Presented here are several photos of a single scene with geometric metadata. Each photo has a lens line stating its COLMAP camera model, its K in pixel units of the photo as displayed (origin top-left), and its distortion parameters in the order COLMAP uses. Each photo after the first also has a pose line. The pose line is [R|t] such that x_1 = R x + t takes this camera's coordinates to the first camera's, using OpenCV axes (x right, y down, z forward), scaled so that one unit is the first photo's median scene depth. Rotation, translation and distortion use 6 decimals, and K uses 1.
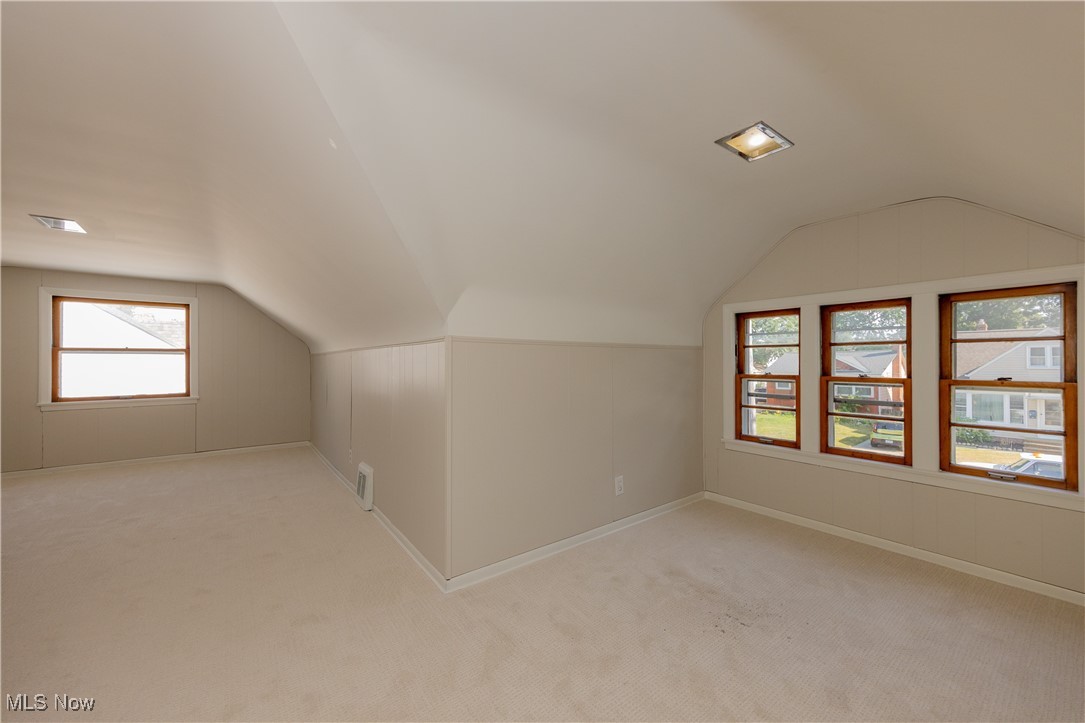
lens RADIAL K [[434.4, 0, 544.3], [0, 434.4, 355.5], [0, 0, 1]] dist [0.002899, 0.000409]
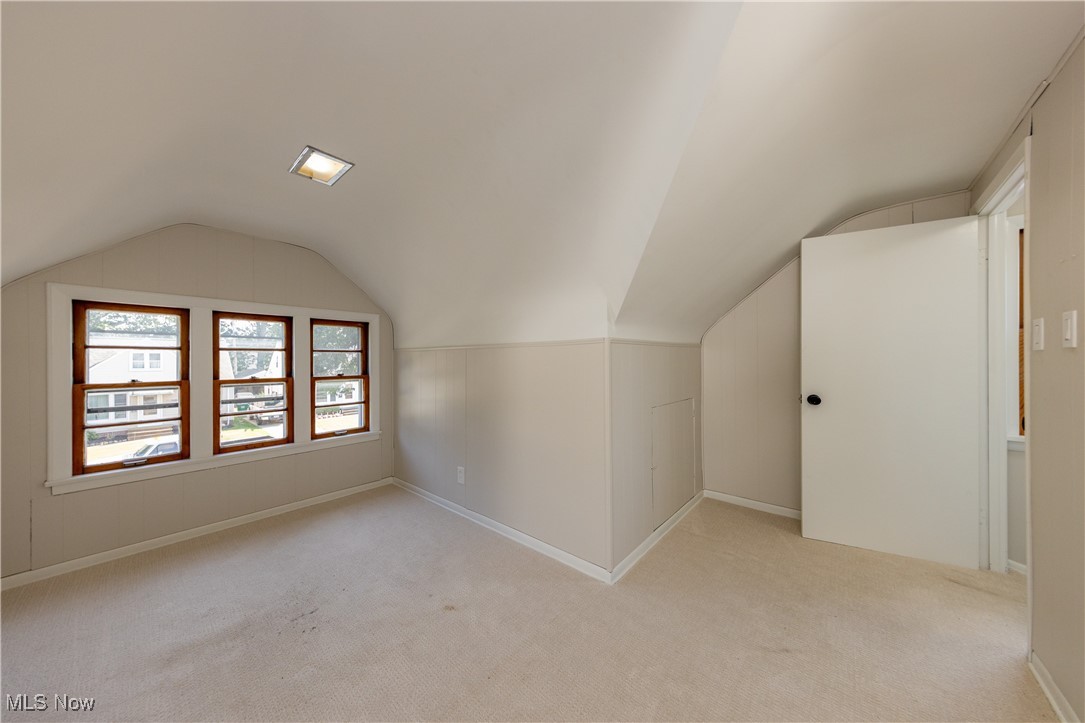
lens RADIAL K [[340.5, 0, 547.9], [0, 340.5, 360.5], [0, 0, 1]] dist [-0.001507, -0.000147]
pose [[-0.218498, 0.005440, 0.975822, -0.252467], [-0.004056, 0.999971, -0.006482, 0.003434], [-0.975829, -0.005374, -0.218469, 0.332455]]
